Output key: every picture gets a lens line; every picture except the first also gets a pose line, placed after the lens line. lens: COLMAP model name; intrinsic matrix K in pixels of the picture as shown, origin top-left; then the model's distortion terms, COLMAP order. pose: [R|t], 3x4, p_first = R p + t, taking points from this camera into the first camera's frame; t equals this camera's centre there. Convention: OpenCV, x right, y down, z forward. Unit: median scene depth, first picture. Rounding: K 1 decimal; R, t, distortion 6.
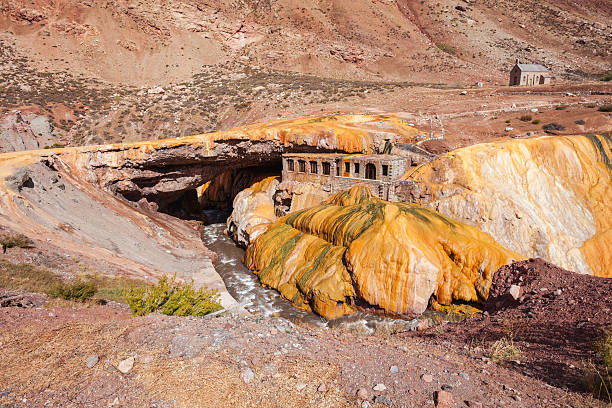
lens RADIAL K [[362.3, 0, 303.4], [0, 362.3, 207.7], [0, 0, 1]] dist [0.001472, 0.000641]
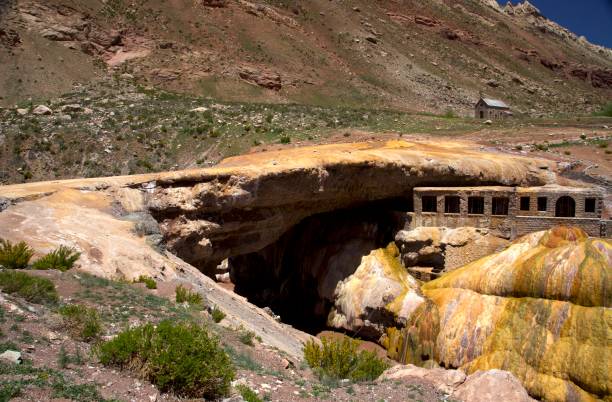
lens RADIAL K [[463.7, 0, 299.2], [0, 463.7, 207.8], [0, 0, 1]] dist [-0.125414, 0.079432]
pose [[0.952977, -0.021977, 0.302245, -0.419243], [0.063737, 0.989593, -0.129007, -0.012211], [-0.296265, 0.142205, 0.944460, 0.211762]]
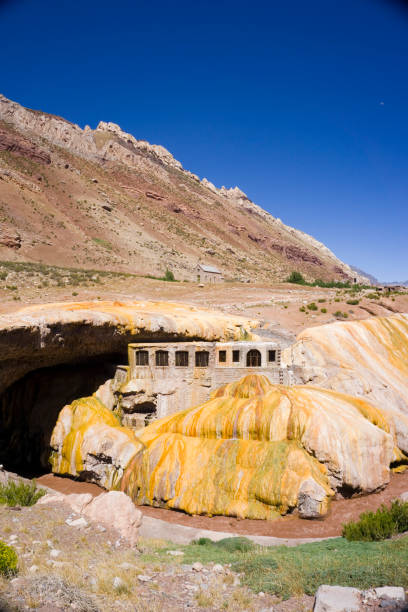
lens RADIAL K [[432.1, 0, 202.7], [0, 432.1, 304.7], [0, 0, 1]] dist [-0.240275, 0.091300]
pose [[0.774990, 0.036597, 0.630912, -0.404940], [0.132821, 0.966592, -0.219222, -0.009621], [-0.617858, 0.253693, 0.744239, 0.181045]]
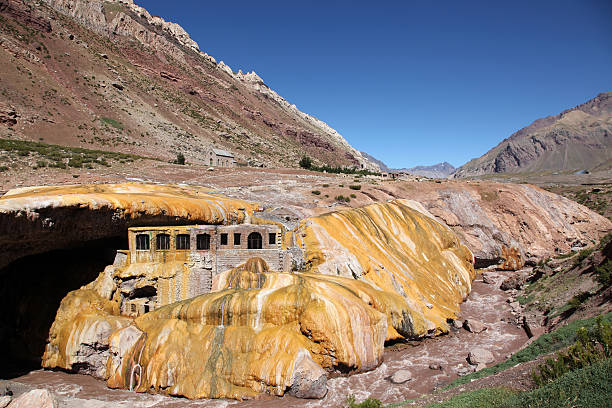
lens RADIAL K [[417.4, 0, 306.9], [0, 417.4, 205.0], [0, 0, 1]] dist [-0.125931, 0.065675]
pose [[0.627240, 0.012842, 0.778720, -0.387148], [0.164268, 0.975190, -0.148395, -0.008013], [-0.761306, 0.220998, 0.609569, 0.163736]]
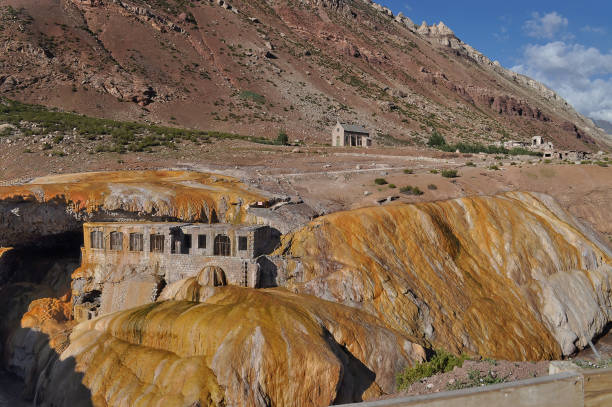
lens RADIAL K [[508.0, 0, 305.3], [0, 508.0, 205.0], [0, 0, 1]] dist [-0.076953, -0.000267]
pose [[0.887326, 0.010338, 0.461026, -0.096501], [0.076898, 0.982433, -0.170034, 0.003919], [-0.454686, 0.186327, 0.870944, 0.013687]]
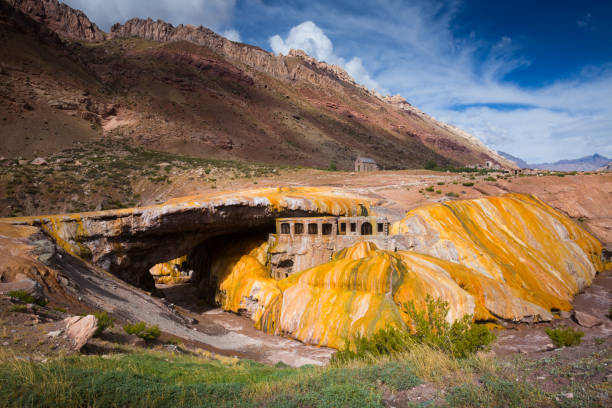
lens RADIAL K [[317.5, 0, 304.9], [0, 317.5, 203.6], [0, 0, 1]] dist [-0.050952, 0.032372]
pose [[0.894315, -0.004747, 0.447414, -0.323598], [0.102938, 0.975304, -0.195410, 0.000342], [-0.435437, 0.220814, 0.872718, 0.109183]]
